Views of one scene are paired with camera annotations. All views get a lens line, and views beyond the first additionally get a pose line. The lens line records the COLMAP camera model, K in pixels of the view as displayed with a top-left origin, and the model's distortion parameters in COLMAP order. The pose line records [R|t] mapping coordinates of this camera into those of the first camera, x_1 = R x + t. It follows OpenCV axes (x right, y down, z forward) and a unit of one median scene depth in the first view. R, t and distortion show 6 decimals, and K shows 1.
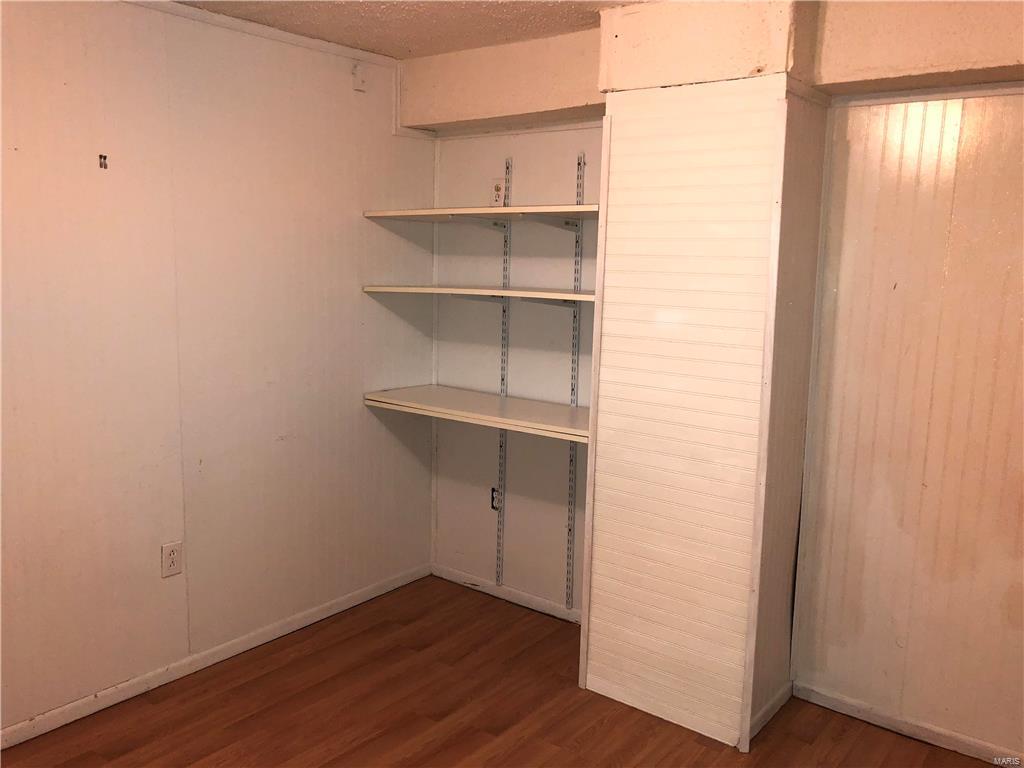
lens RADIAL K [[847.0, 0, 515.0], [0, 847.0, 377.8], [0, 0, 1]] dist [0.042675, -0.020154]
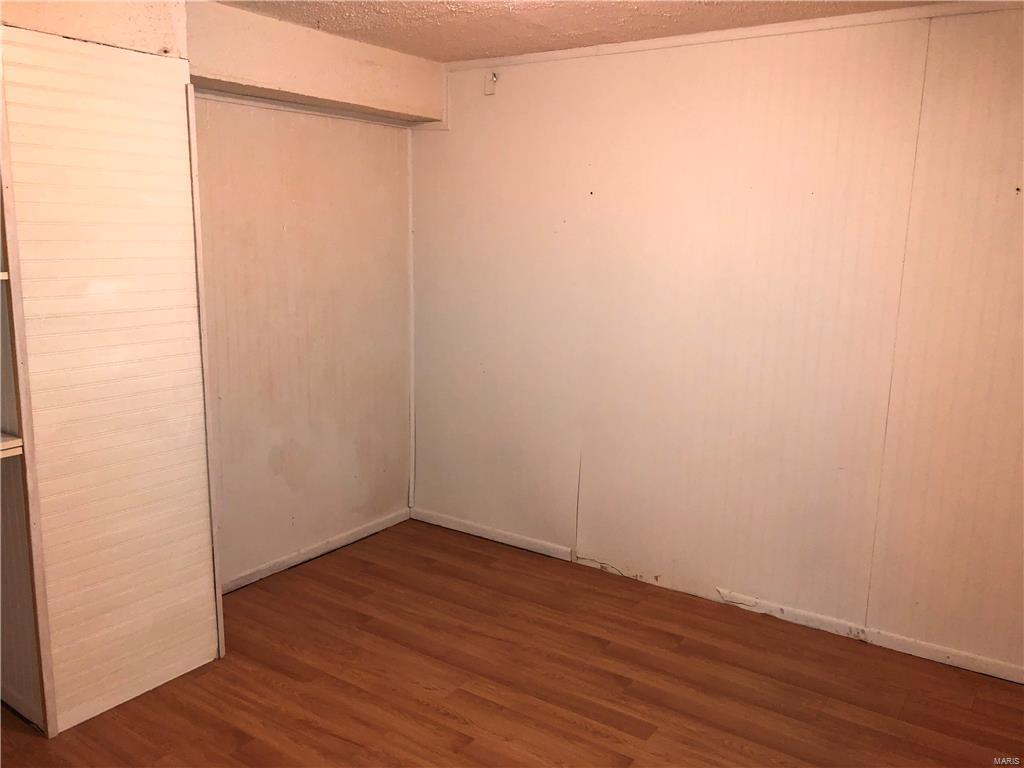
lens RADIAL K [[847.0, 0, 513.9], [0, 847.0, 388.5], [0, 0, 1]] dist [0.042675, -0.020154]
pose [[-0.047293, -0.207126, 0.977171, -0.840927], [0.139506, 0.967308, 0.211787, -0.106124], [-0.989091, 0.146337, -0.016852, 0.603227]]
